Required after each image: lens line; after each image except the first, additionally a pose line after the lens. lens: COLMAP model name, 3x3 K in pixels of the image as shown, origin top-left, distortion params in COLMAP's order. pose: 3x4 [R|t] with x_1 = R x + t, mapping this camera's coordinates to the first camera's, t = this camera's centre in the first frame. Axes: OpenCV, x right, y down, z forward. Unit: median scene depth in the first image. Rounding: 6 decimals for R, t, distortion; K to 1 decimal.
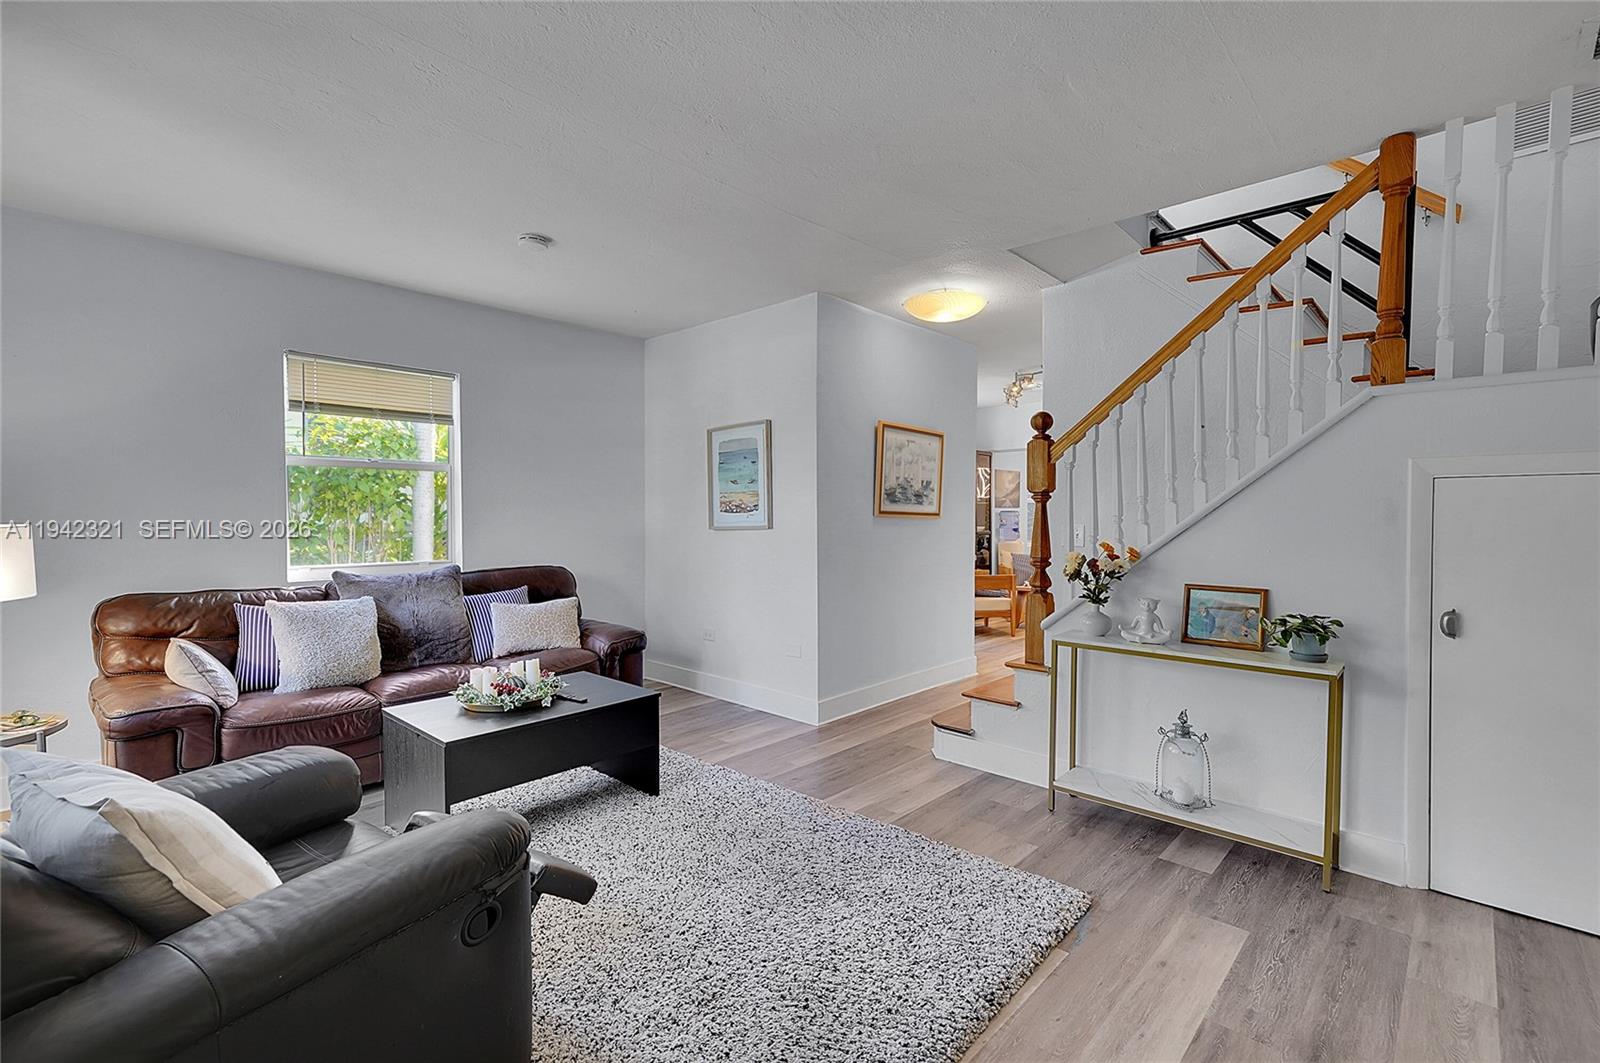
lens RADIAL K [[714.7, 0, 800.0], [0, 714.7, 531.5], [0, 0, 1]] dist [0.000830, 0.000141]
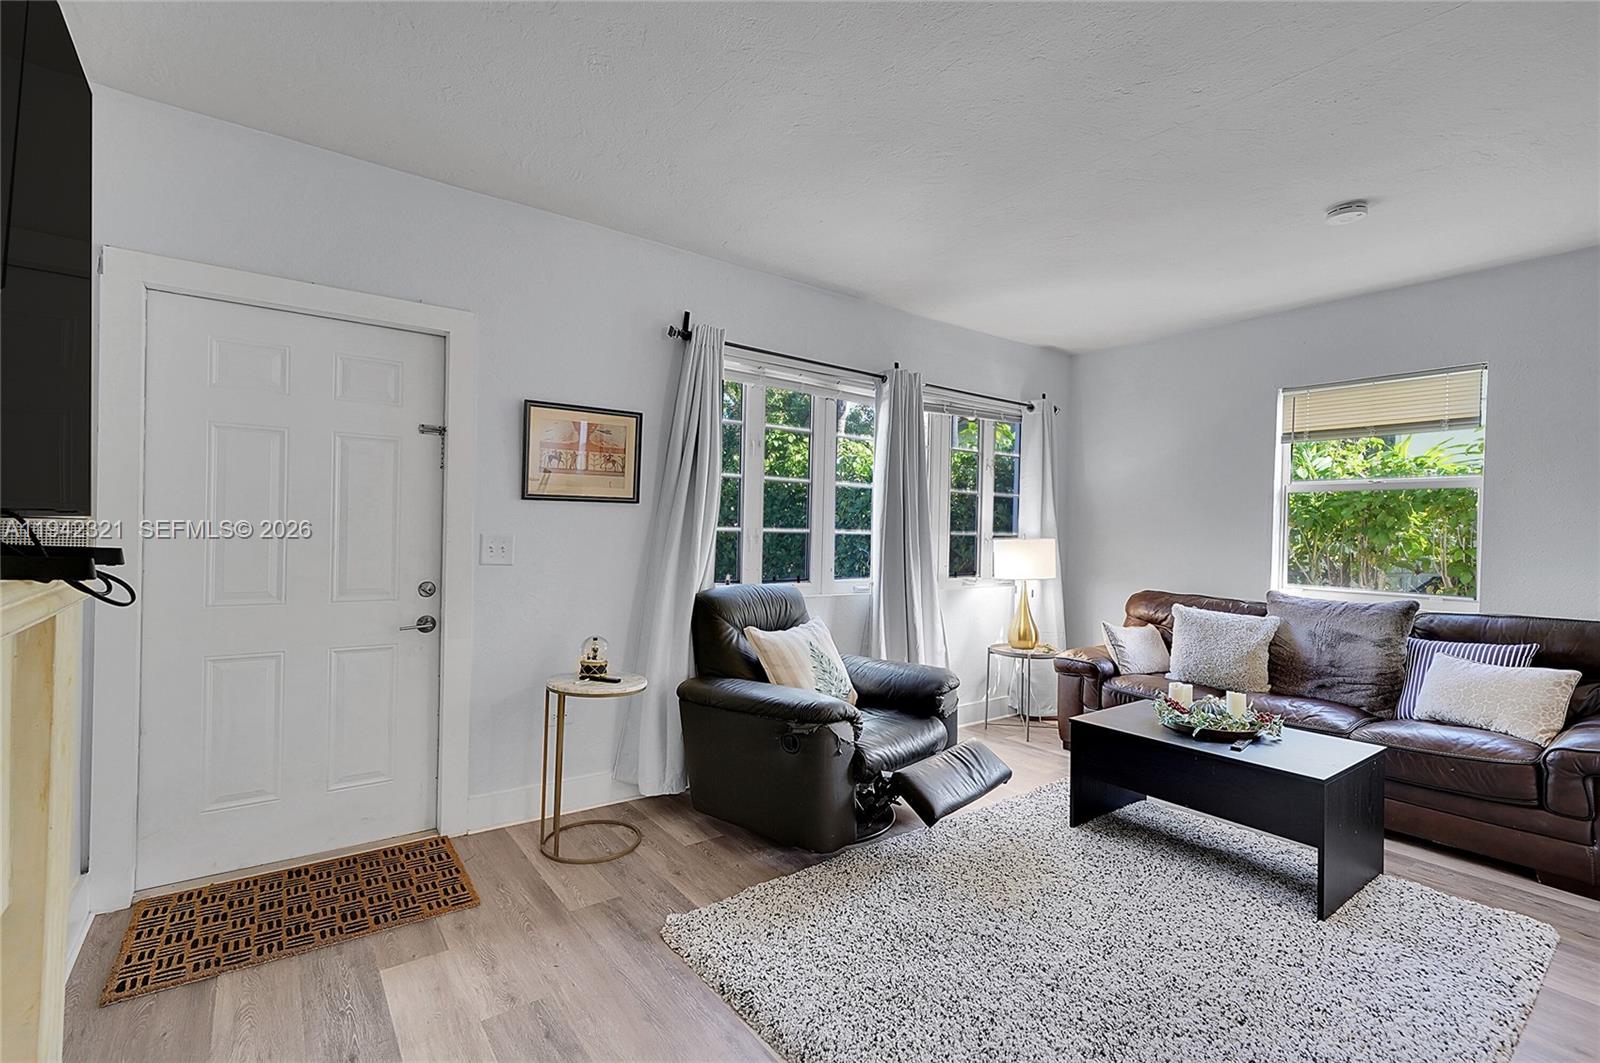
lens RADIAL K [[714.7, 0, 800.0], [0, 714.7, 531.5], [0, 0, 1]] dist [0.000830, 0.000141]
pose [[-0.183655, -0.001650, -0.982989, 0.505632], [-0.042976, 0.999056, 0.006352, -0.008753], [0.982051, 0.043411, -0.183552, 0.480321]]
